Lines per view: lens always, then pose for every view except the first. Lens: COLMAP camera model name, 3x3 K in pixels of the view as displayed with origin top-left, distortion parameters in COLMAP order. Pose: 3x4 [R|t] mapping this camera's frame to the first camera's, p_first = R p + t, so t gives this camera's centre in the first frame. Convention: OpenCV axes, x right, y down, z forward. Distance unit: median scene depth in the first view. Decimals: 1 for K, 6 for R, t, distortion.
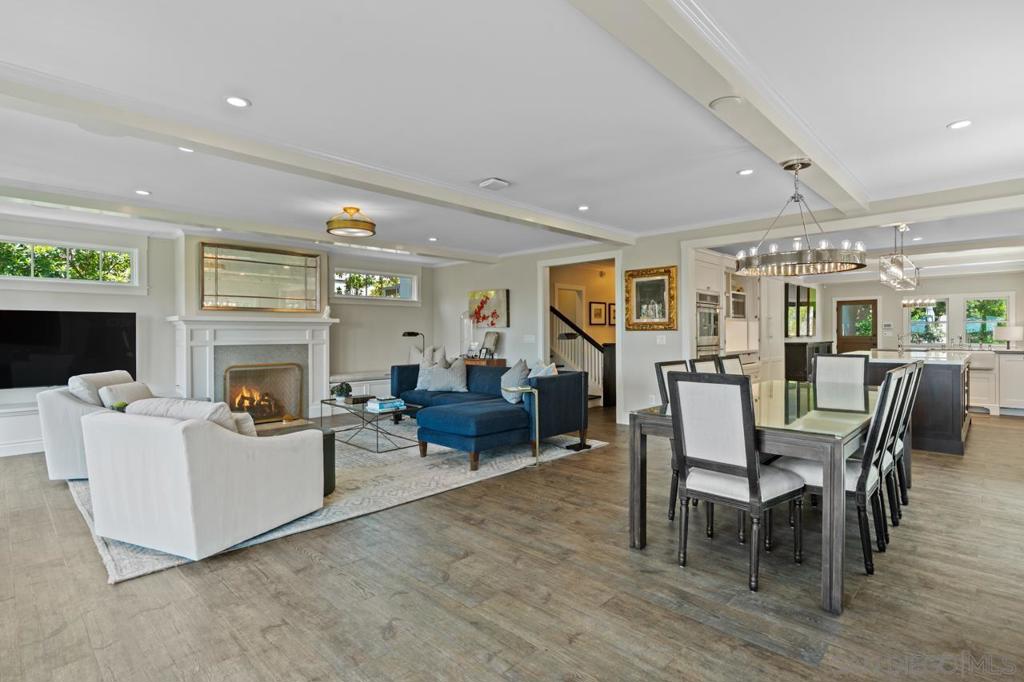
lens RADIAL K [[515.5, 0, 508.6], [0, 515.5, 335.9], [0, 0, 1]] dist [0.002300, -0.000339]
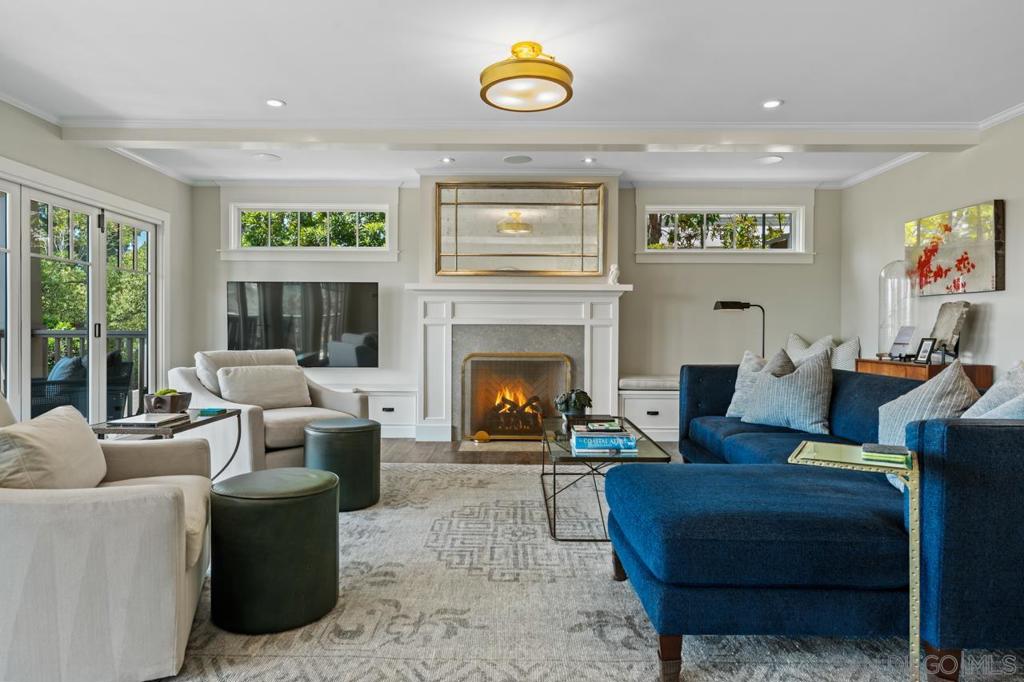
lens RADIAL K [[608.4, 0, 508.0], [0, 608.4, 335.8], [0, 0, 1]] dist [-0.001373, -0.000916]
pose [[0.696033, 0.014006, -0.717873, 0.092905], [-0.011949, 0.999897, 0.007923, 0.026039], [0.717910, 0.003063, 0.696129, 0.448376]]
